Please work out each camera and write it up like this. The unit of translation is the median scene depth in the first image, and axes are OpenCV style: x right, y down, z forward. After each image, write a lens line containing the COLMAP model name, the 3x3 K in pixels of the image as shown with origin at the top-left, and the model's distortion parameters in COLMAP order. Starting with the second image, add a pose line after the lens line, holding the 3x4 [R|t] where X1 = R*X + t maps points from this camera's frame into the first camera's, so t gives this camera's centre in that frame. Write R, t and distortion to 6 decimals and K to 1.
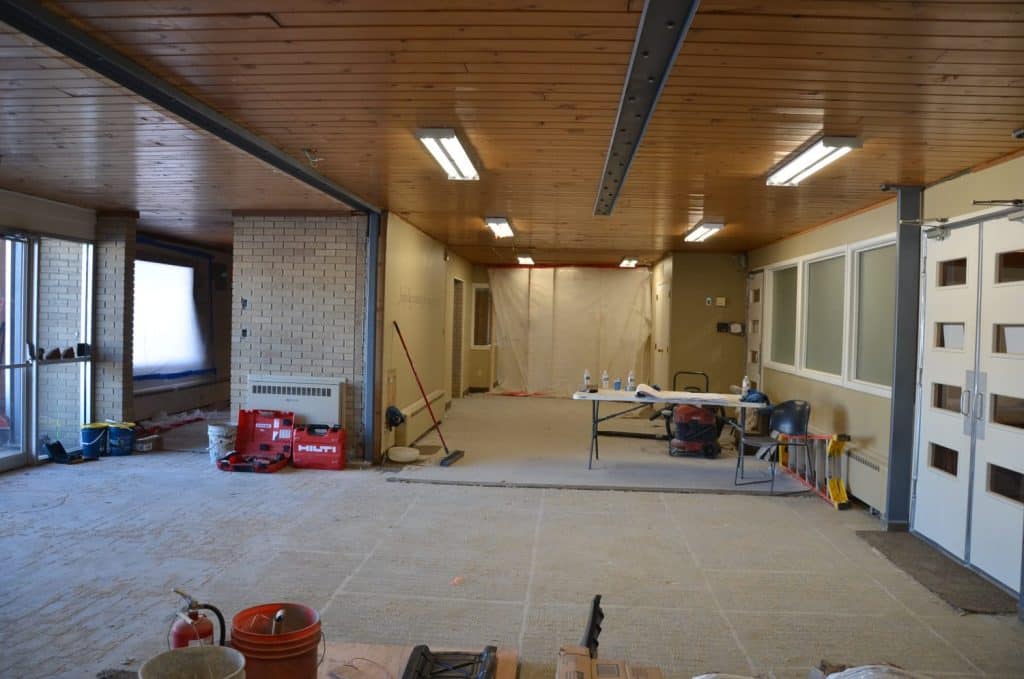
lens RADIAL K [[771.0, 0, 512.0], [0, 771.0, 339.5], [0, 0, 1]] dist [-0.096167, 0.008977]
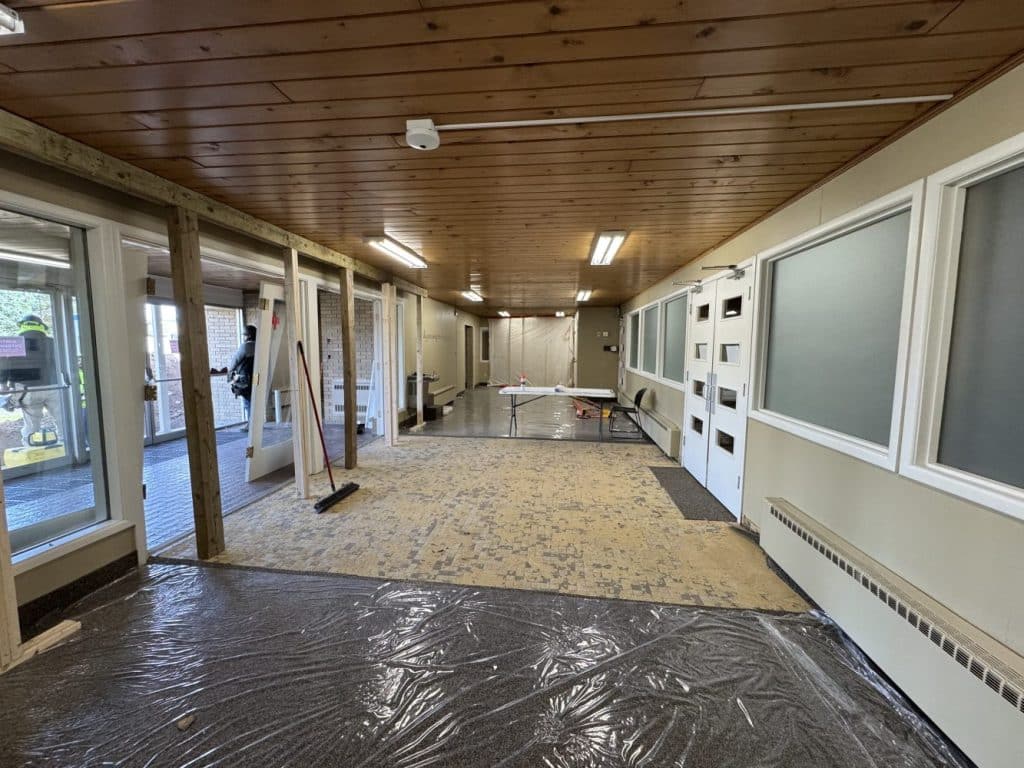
lens RADIAL K [[399.0, 0, 512.0], [0, 399.0, 384.0], [0, 0, 1]] dist [0.000421, -0.000001]
pose [[0.998718, -0.016471, -0.047872, 0.134944], [0.019766, 0.997408, 0.069187, -0.001819], [0.046608, -0.070045, 0.996454, 0.057476]]
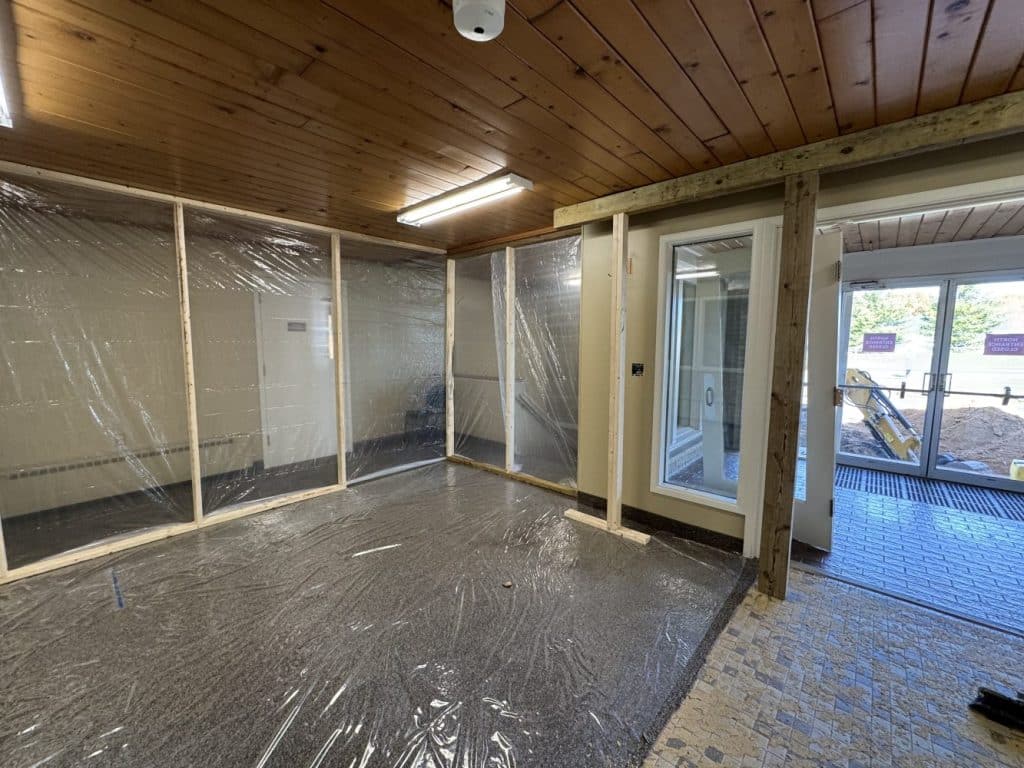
lens RADIAL K [[411.0, 0, 512.0], [0, 411.0, 384.0], [0, 0, 1]] dist [0.000270, -0.000013]
pose [[-0.613228, 0.052265, -0.788175, 0.195072], [-0.041114, 0.994344, 0.097925, -0.006265], [0.788835, 0.092456, -0.607611, 0.398696]]
